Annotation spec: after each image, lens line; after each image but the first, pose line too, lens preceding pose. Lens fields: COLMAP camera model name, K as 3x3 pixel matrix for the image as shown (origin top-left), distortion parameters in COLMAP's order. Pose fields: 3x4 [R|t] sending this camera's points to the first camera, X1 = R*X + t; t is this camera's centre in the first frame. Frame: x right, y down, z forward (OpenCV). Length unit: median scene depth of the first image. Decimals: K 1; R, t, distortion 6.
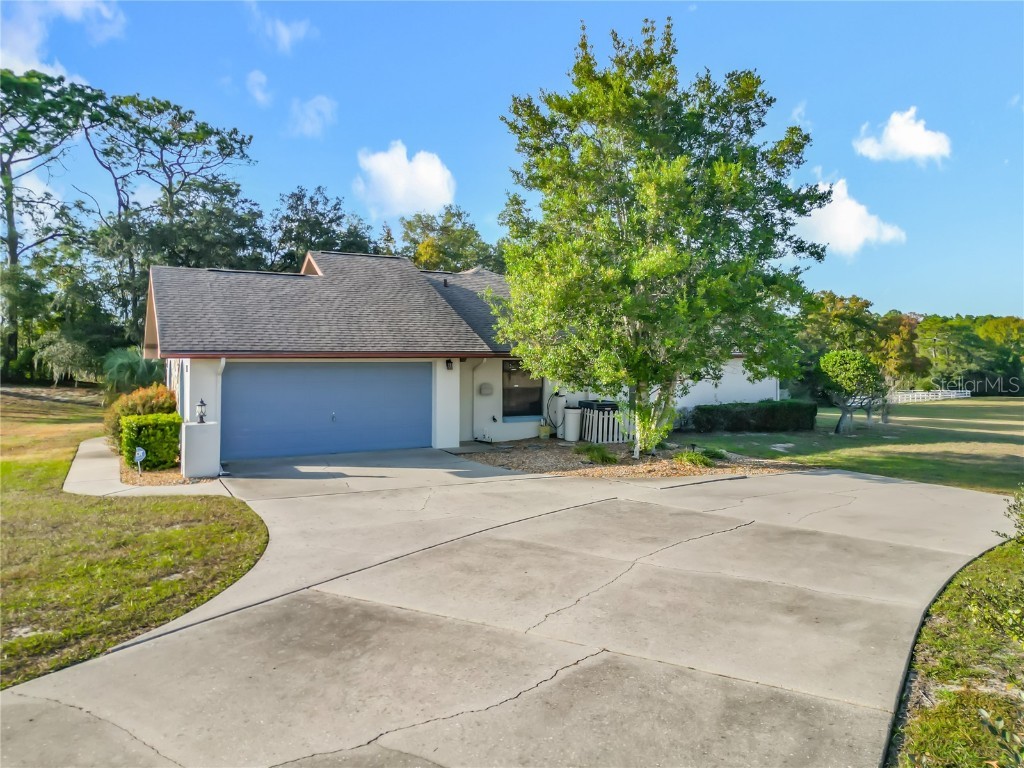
lens RADIAL K [[712.5, 0, 501.4], [0, 712.5, 372.1], [0, 0, 1]] dist [0.039844, -0.047299]
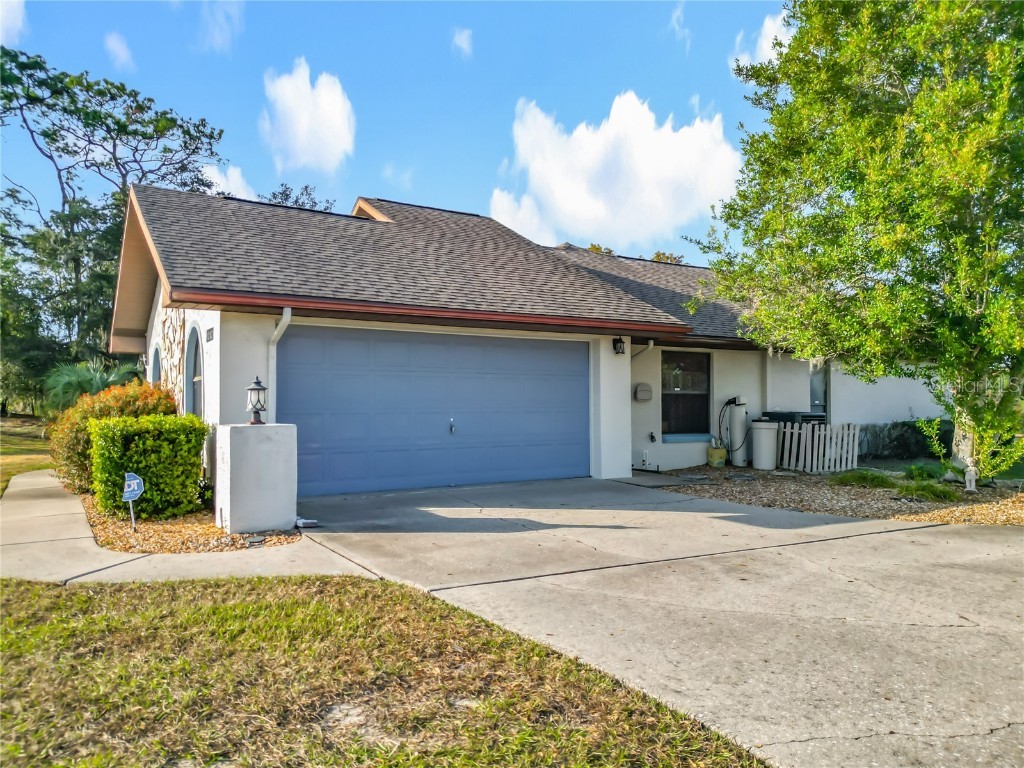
lens RADIAL K [[726.7, 0, 508.4], [0, 726.7, 406.5], [0, 0, 1]] dist [0.038930, -0.040325]
pose [[0.998052, -0.002520, 0.062338, -0.190383], [0.003292, 0.999919, -0.012283, 0.045622], [-0.062302, 0.012464, 0.997980, 0.329256]]
